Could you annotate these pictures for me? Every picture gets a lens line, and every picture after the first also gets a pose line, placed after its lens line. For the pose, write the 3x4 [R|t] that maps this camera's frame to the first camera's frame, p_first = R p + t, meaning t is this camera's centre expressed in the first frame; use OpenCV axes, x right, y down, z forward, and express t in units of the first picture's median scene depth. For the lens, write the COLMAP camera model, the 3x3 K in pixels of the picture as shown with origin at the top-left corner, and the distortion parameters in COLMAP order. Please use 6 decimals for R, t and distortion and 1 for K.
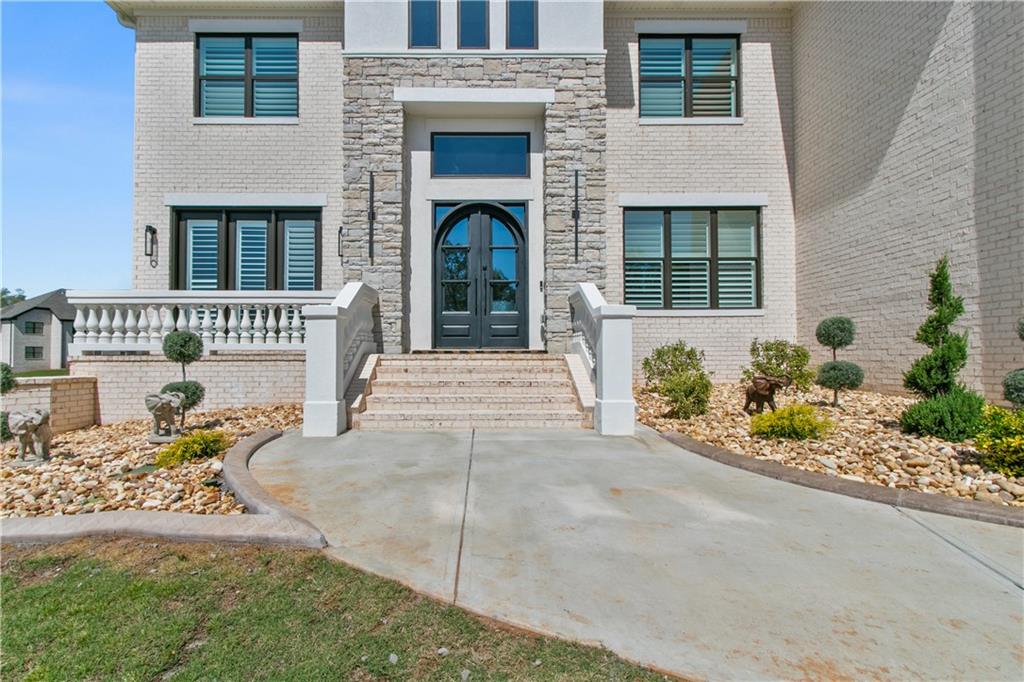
lens RADIAL K [[474.4, 0, 475.2], [0, 474.4, 342.9], [0, 0, 1]] dist [0.006257, -0.002454]
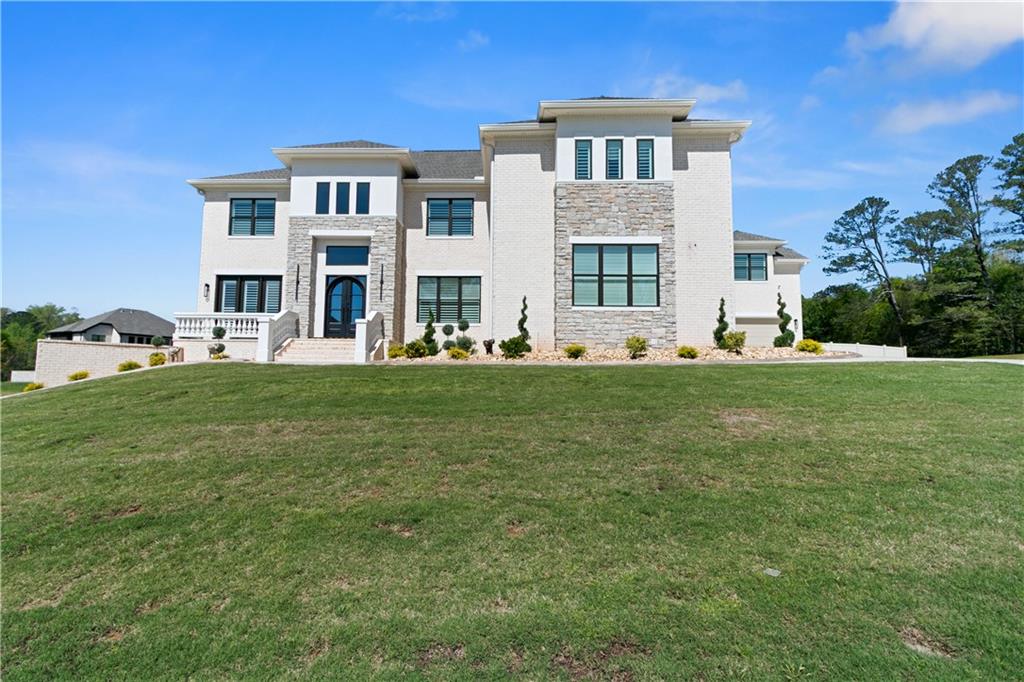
lens RADIAL K [[474.4, 0, 485.0], [0, 474.4, 333.8], [0, 0, 1]] dist [0.006257, -0.002454]
pose [[0.999180, 0.009951, -0.039251, 0.785616], [-0.012401, 0.997957, -0.062677, 0.125899], [0.038547, 0.063112, 0.997262, -1.279957]]
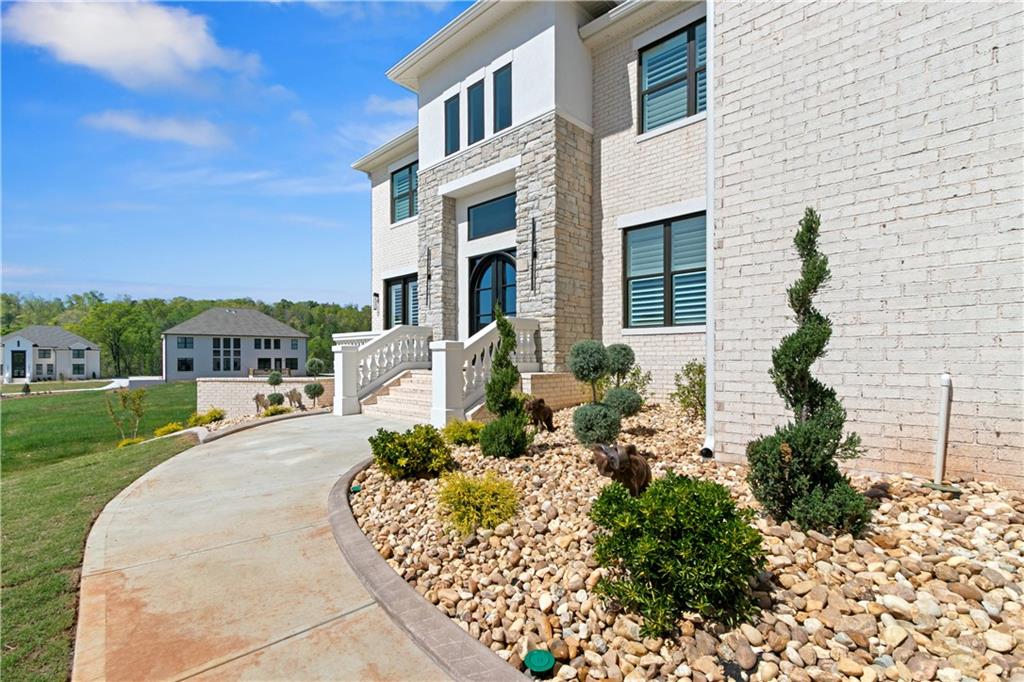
lens RADIAL K [[474.4, 0, 489.9], [0, 474.4, 356.2], [0, 0, 1]] dist [0.006257, -0.002454]
pose [[0.698077, -0.000472, -0.716022, 0.938098], [0.018843, 0.999666, 0.017712, -0.036513], [0.715775, -0.025857, 0.697853, 0.074362]]
